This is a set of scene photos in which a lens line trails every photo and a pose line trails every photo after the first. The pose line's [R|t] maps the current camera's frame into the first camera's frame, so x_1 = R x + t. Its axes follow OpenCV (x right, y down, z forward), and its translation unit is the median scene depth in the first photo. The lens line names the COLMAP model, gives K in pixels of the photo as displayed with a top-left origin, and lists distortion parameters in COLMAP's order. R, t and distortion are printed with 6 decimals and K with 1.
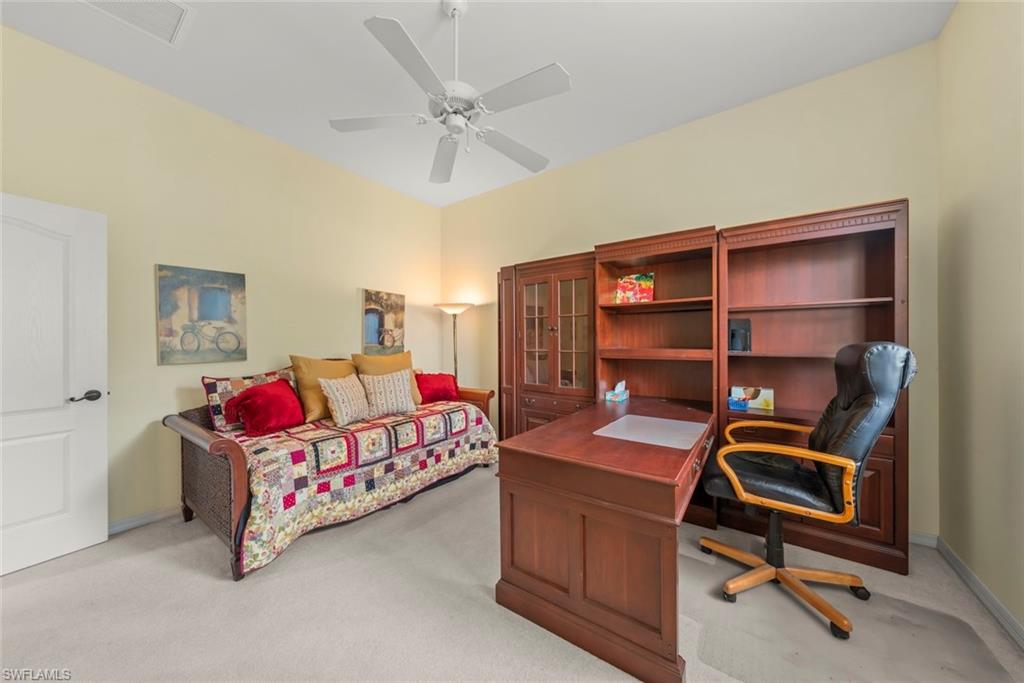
lens RADIAL K [[352.1, 0, 512.0], [0, 352.1, 341.5], [0, 0, 1]] dist [-0.000139, 0.000000]
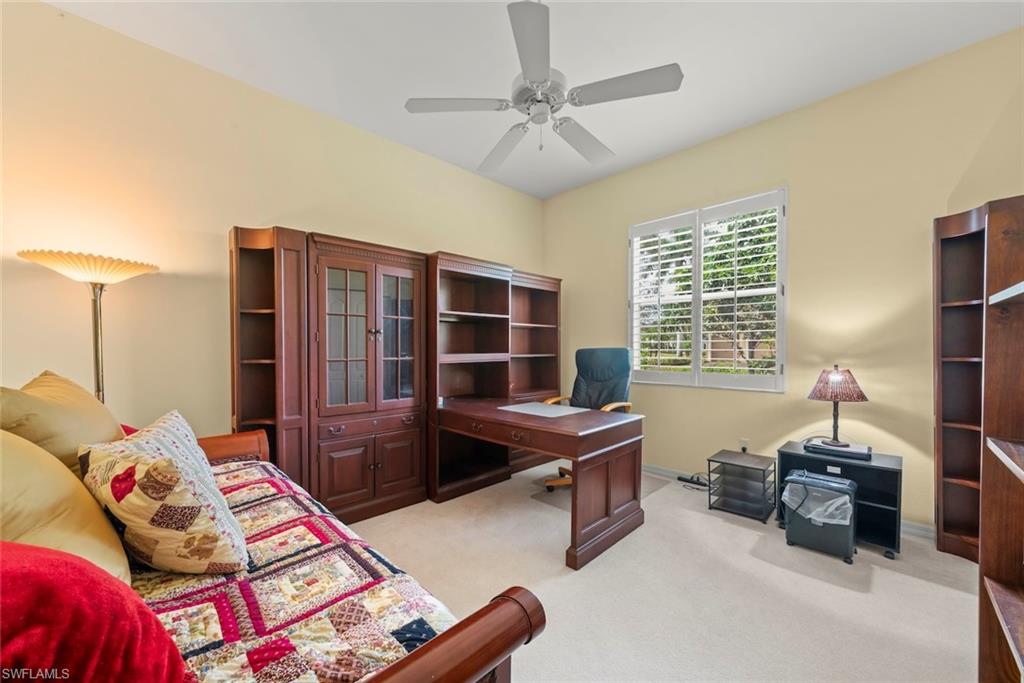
lens RADIAL K [[384.5, 0, 514.5], [0, 384.5, 344.1], [0, 0, 1]] dist [-0.001360, -0.000059]
pose [[0.161621, 0.010905, 0.986793, -0.598069], [-0.000786, 0.999940, -0.010922, 0.002126], [-0.986853, 0.000989, 0.161620, 0.460307]]
